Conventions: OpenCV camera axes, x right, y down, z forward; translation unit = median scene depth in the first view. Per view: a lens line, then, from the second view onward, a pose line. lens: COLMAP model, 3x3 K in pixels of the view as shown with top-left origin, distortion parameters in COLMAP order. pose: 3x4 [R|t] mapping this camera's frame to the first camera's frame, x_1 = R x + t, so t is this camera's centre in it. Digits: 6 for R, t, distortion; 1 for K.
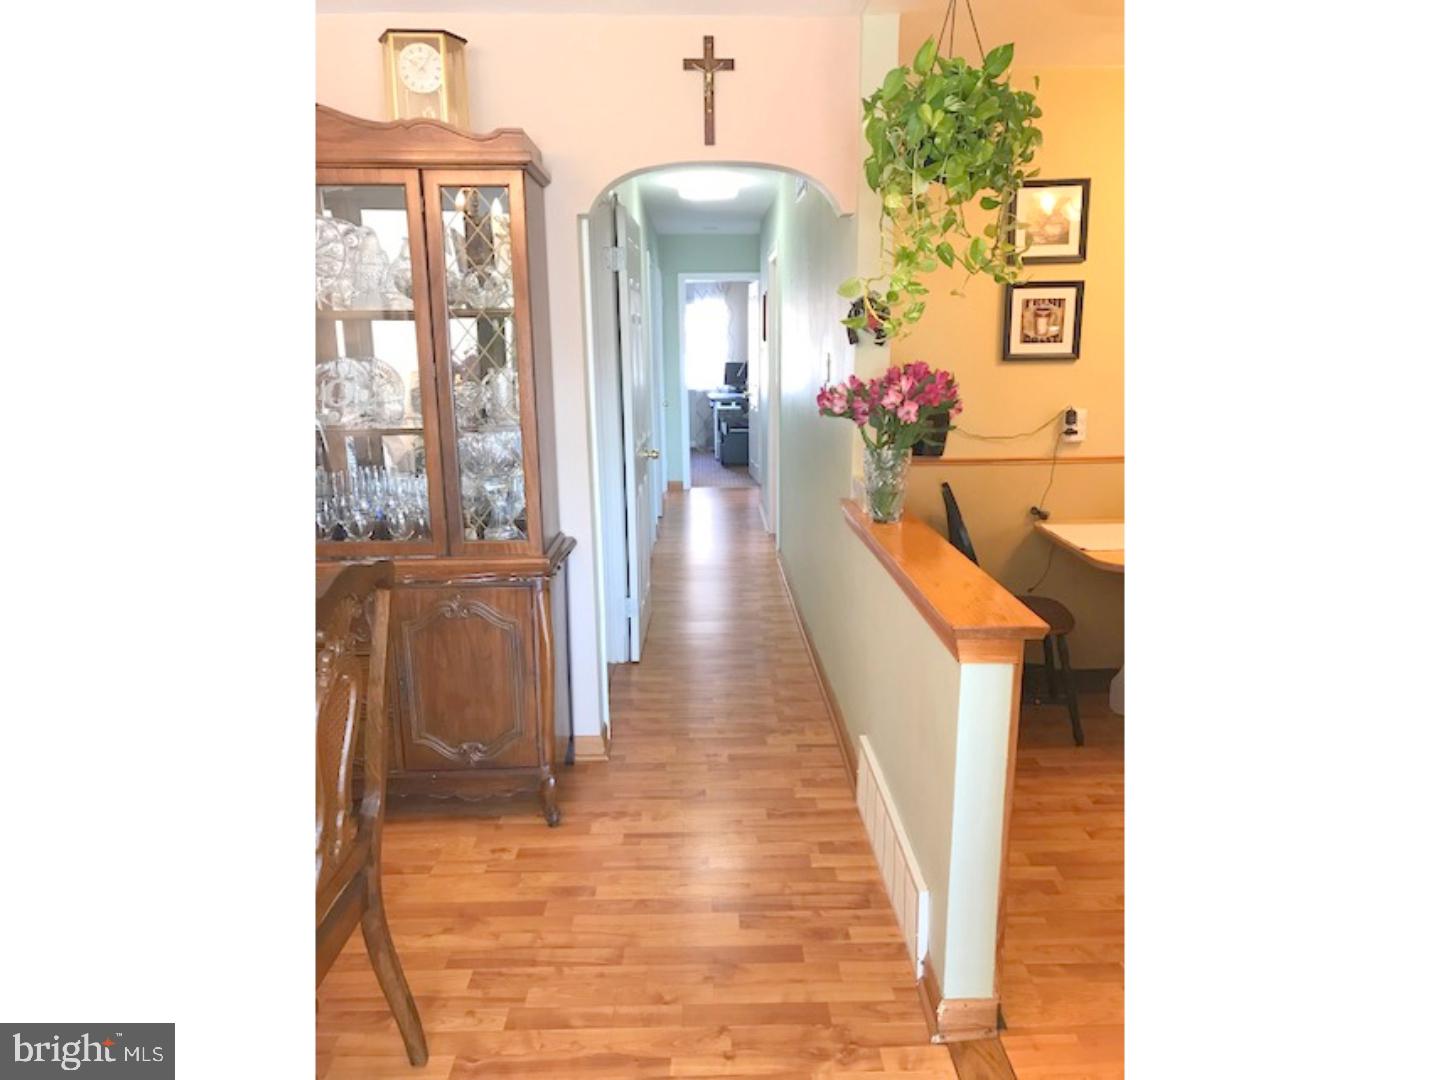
lens RADIAL K [[942.1, 0, 720.0], [0, 942.1, 540.0], [0, 0, 1]] dist [0.041416, 0.000944]
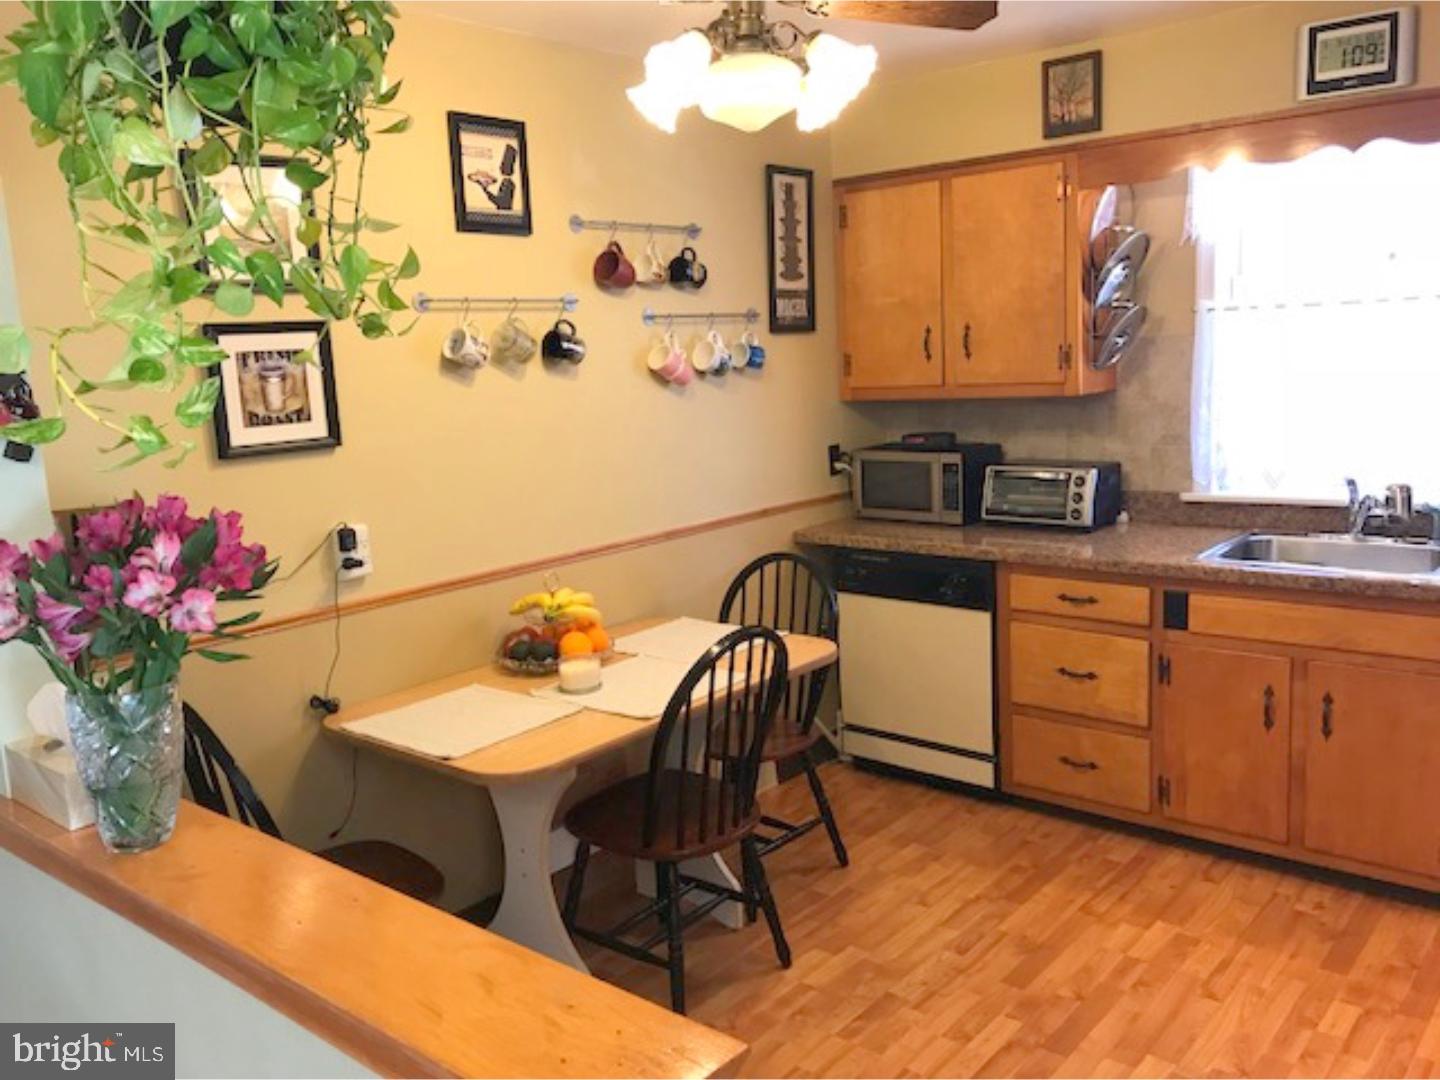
lens RADIAL K [[1199.1, 0, 720.0], [0, 1199.1, 540.0], [0, 0, 1]] dist [0.014012, 0.012391]
pose [[0.655865, -0.148196, 0.740188, -0.043308], [0.202192, 0.979200, 0.016891, -0.095585], [-0.727296, 0.138582, 0.672188, 0.314018]]
